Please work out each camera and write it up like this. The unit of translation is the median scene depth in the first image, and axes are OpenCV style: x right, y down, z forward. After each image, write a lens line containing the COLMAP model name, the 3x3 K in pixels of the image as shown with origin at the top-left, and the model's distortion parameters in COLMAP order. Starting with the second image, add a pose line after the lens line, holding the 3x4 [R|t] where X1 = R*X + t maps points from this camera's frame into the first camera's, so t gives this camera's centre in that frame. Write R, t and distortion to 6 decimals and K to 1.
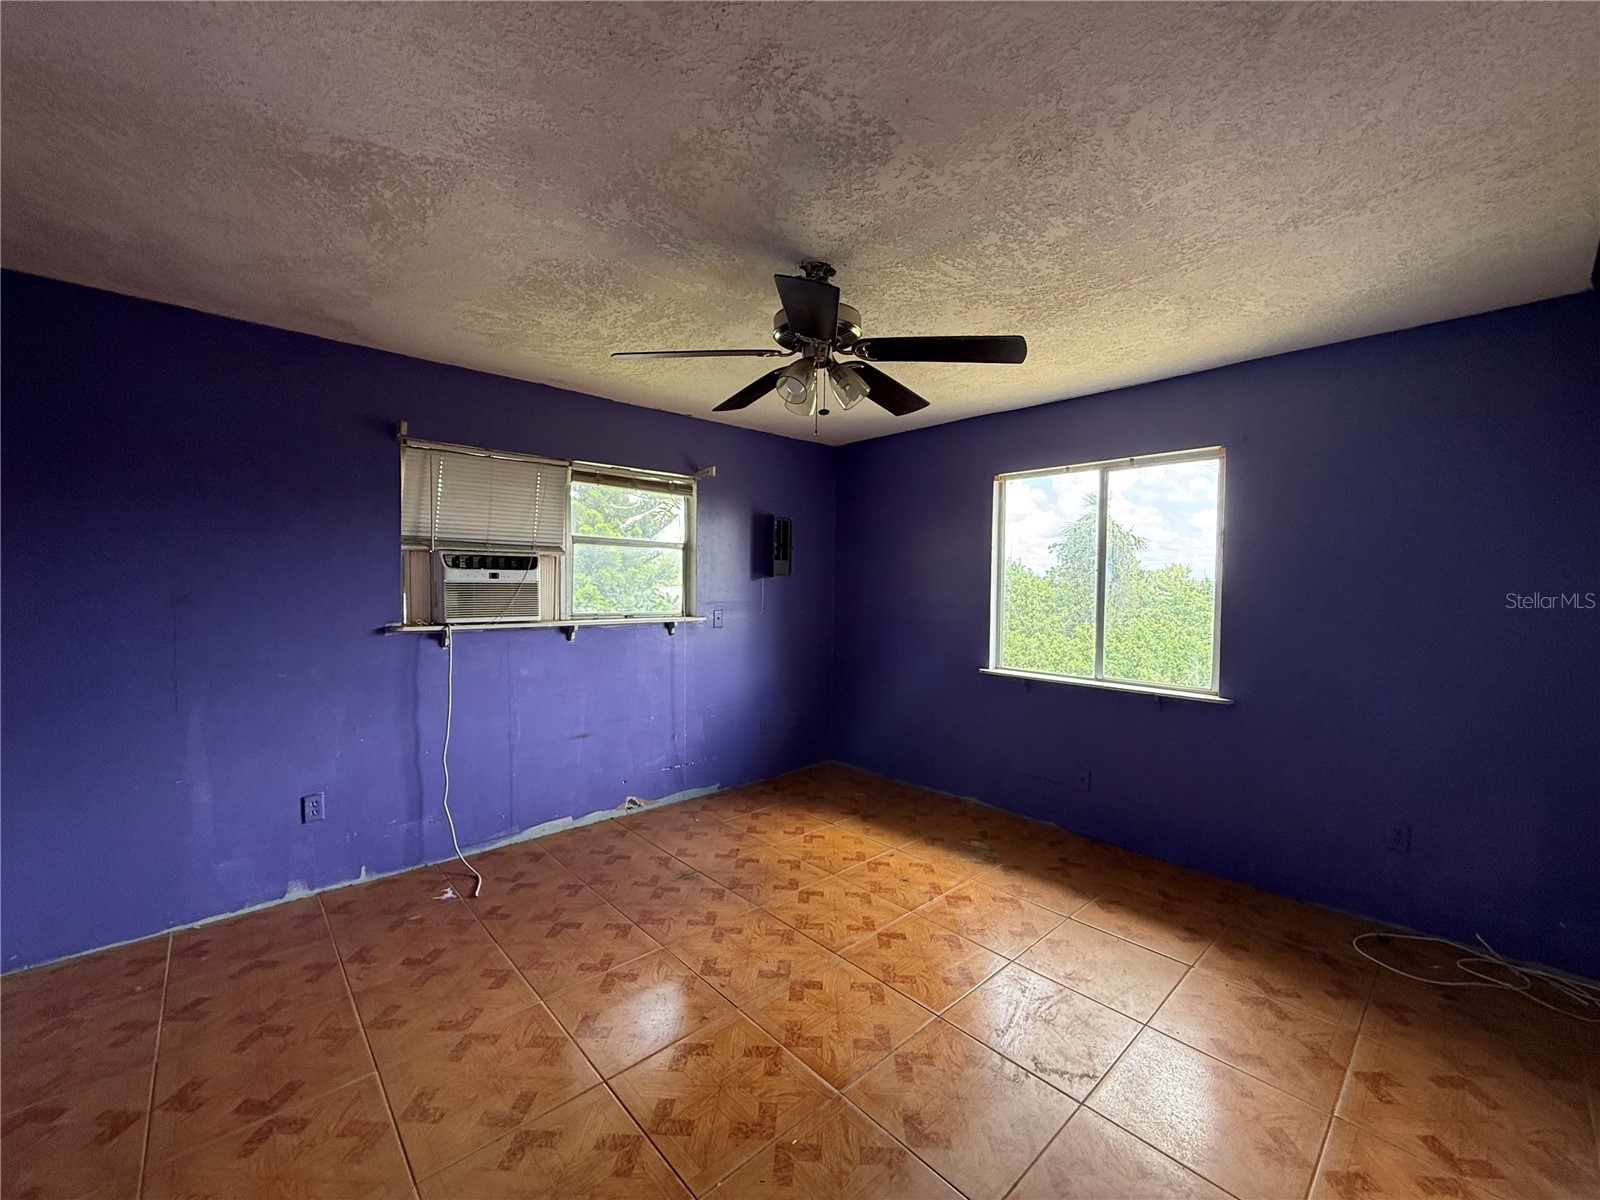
lens RADIAL K [[639.5, 0, 792.3], [0, 639.5, 605.0], [0, 0, 1]] dist [-0.001006, 0.000554]
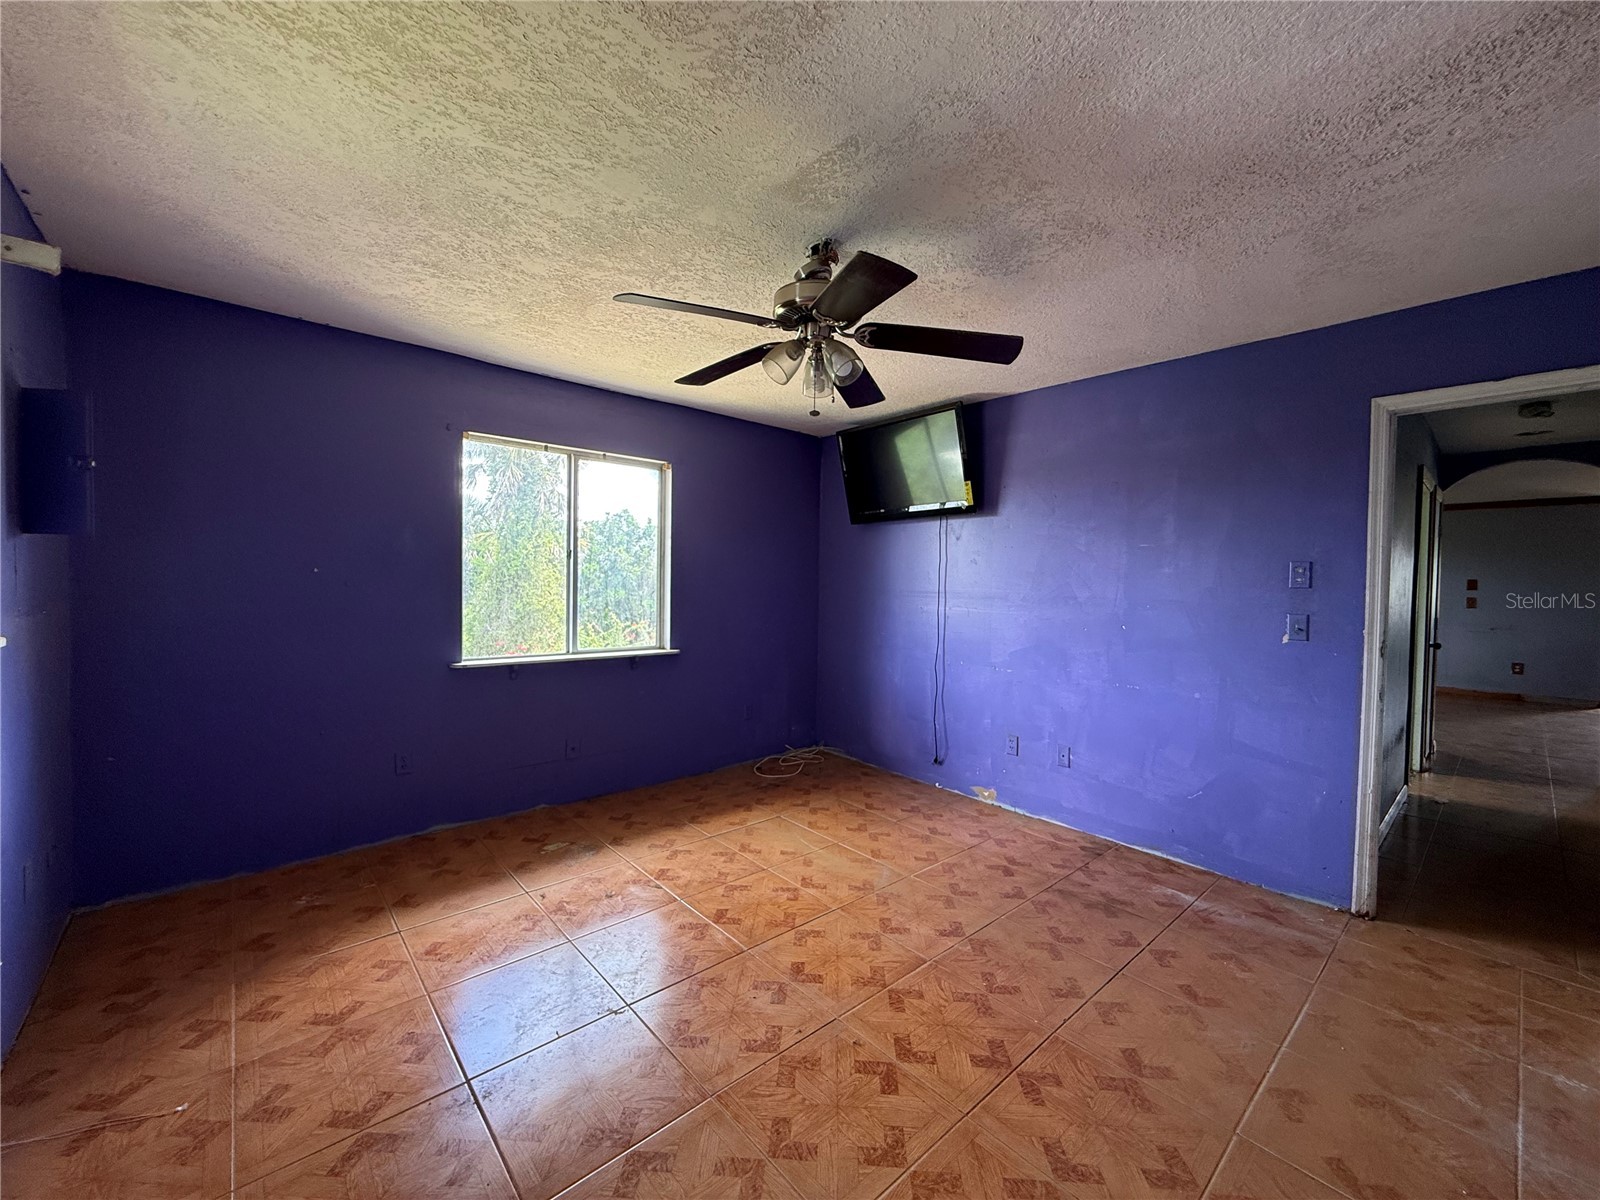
lens RADIAL K [[639.5, 0, 804.0], [0, 639.5, 604.7], [0, 0, 1]] dist [-0.001006, 0.000554]
pose [[0.006280, -0.051959, 0.998629, -0.677504], [0.013252, 0.998566, 0.051872, -0.017184], [-0.999892, 0.012908, 0.006959, 0.706879]]
